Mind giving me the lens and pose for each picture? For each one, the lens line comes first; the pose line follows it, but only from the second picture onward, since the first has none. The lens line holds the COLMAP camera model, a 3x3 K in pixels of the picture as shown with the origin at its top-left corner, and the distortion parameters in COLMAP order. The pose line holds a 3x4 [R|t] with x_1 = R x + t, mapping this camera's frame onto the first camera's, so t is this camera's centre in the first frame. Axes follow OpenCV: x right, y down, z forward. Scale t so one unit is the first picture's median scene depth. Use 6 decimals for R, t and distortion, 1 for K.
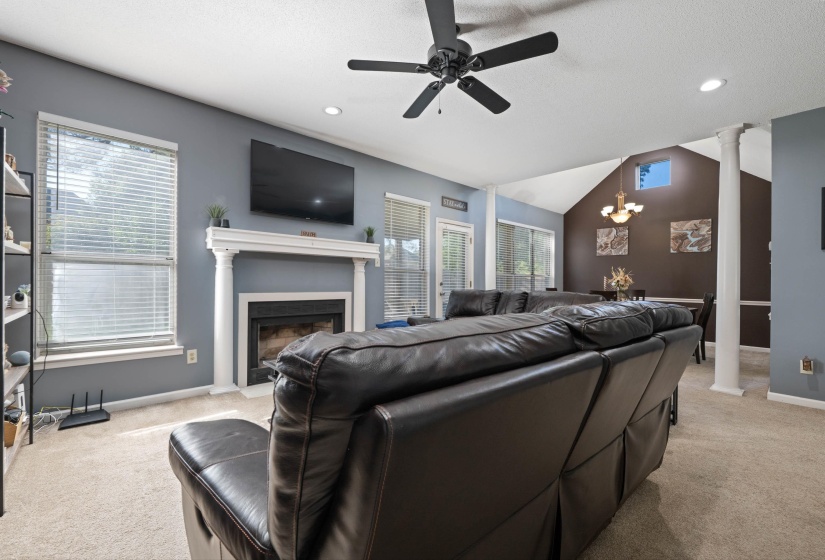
lens RADIAL K [[350.2, 0, 412.0], [0, 350.2, 282.6], [0, 0, 1]] dist [0.003048, 0.000233]
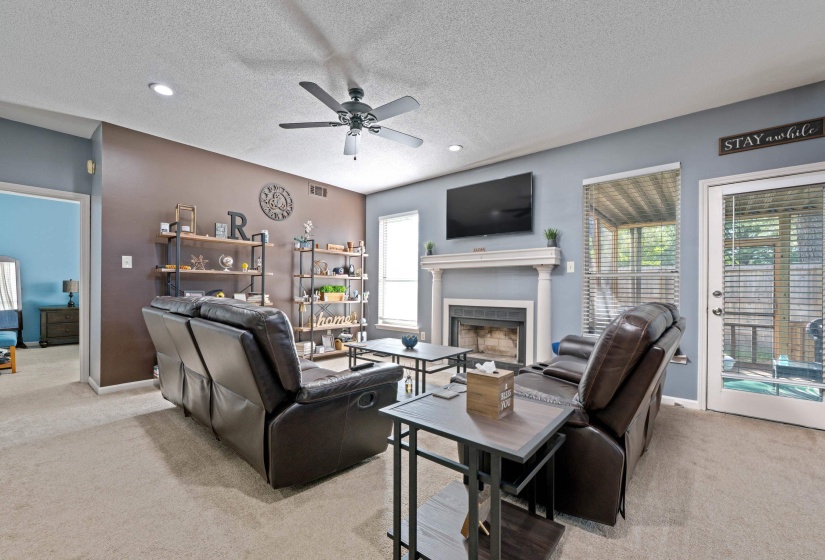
lens RADIAL K [[342.9, 0, 414.8], [0, 342.9, 291.2], [0, 0, 1]] dist [0.002337, 0.000265]
pose [[0.125011, -0.007411, -0.992128, 0.737715], [-0.010368, 0.999908, -0.008776, 0.012207], [0.992101, 0.011384, 0.124922, 0.573694]]
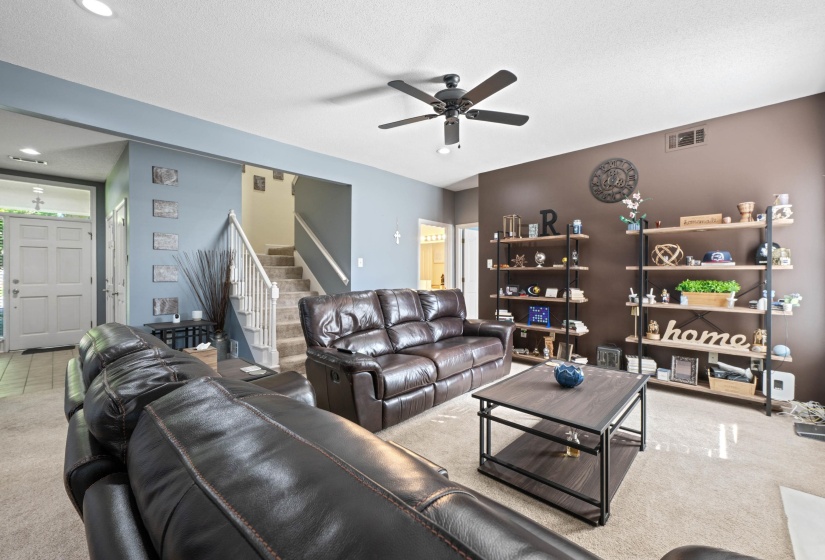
lens RADIAL K [[343.0, 0, 415.1], [0, 343.0, 273.8], [0, 0, 1]] dist [-0.001560, -0.000118]
pose [[-0.996998, -0.018630, -0.075148, 0.167907], [-0.018825, 0.999821, 0.001893, -0.021561], [0.075099, 0.003302, -0.997171, 1.162132]]
